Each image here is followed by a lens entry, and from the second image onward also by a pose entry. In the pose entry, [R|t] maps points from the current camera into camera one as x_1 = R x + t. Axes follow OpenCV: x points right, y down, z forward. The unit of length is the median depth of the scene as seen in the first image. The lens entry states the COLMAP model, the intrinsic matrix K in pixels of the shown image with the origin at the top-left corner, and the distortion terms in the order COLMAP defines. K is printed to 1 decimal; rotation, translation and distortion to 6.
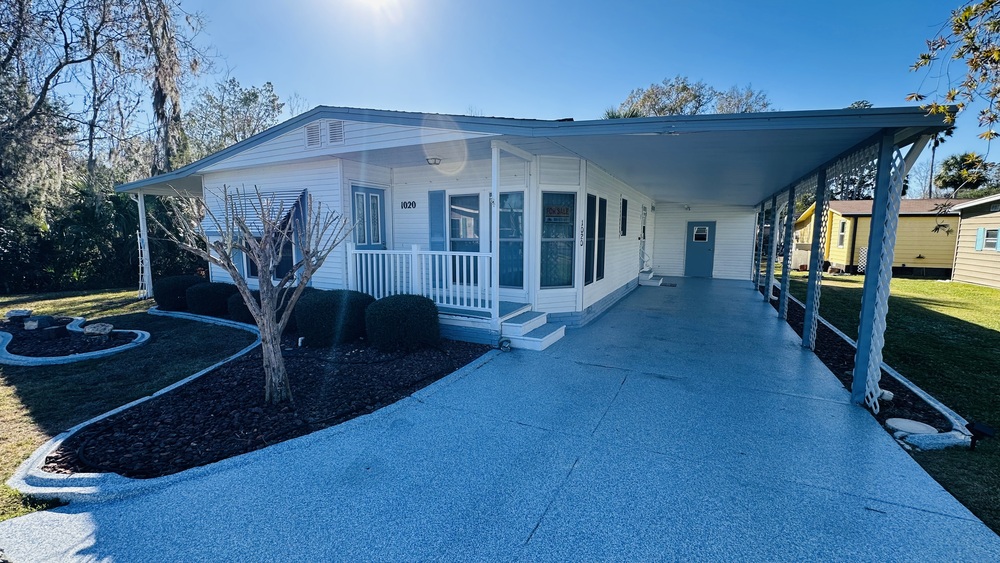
lens RADIAL K [[398.7, 0, 504.1], [0, 398.7, 277.9], [0, 0, 1]] dist [-0.002980, 0.000885]
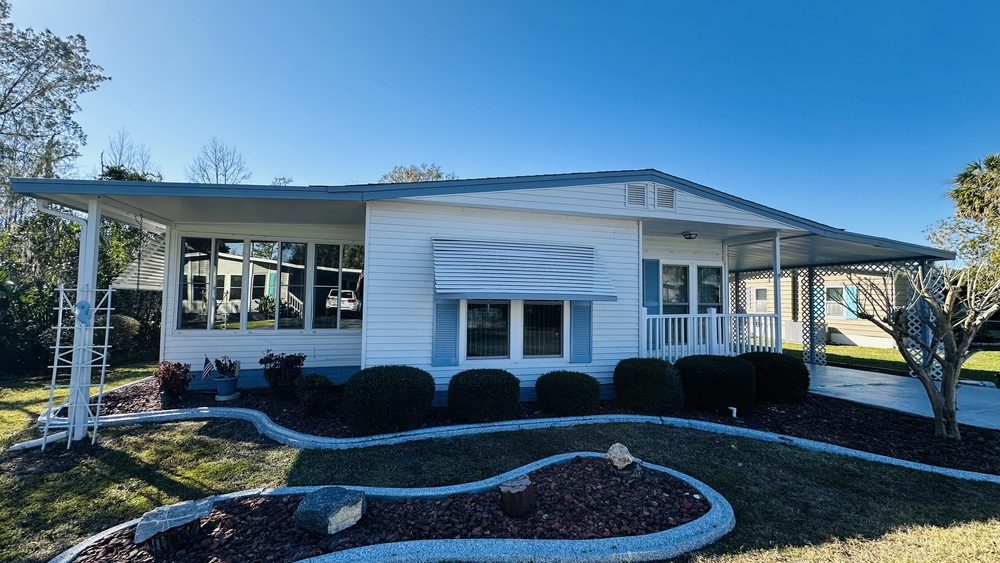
lens RADIAL K [[398.7, 0, 503.6], [0, 398.7, 280.9], [0, 0, 1]] dist [-0.002980, 0.000885]
pose [[0.728497, 0.035049, 0.684152, -1.229800], [0.073063, 0.989019, -0.128467, -0.050625], [-0.681142, 0.143574, 0.717936, 0.509421]]
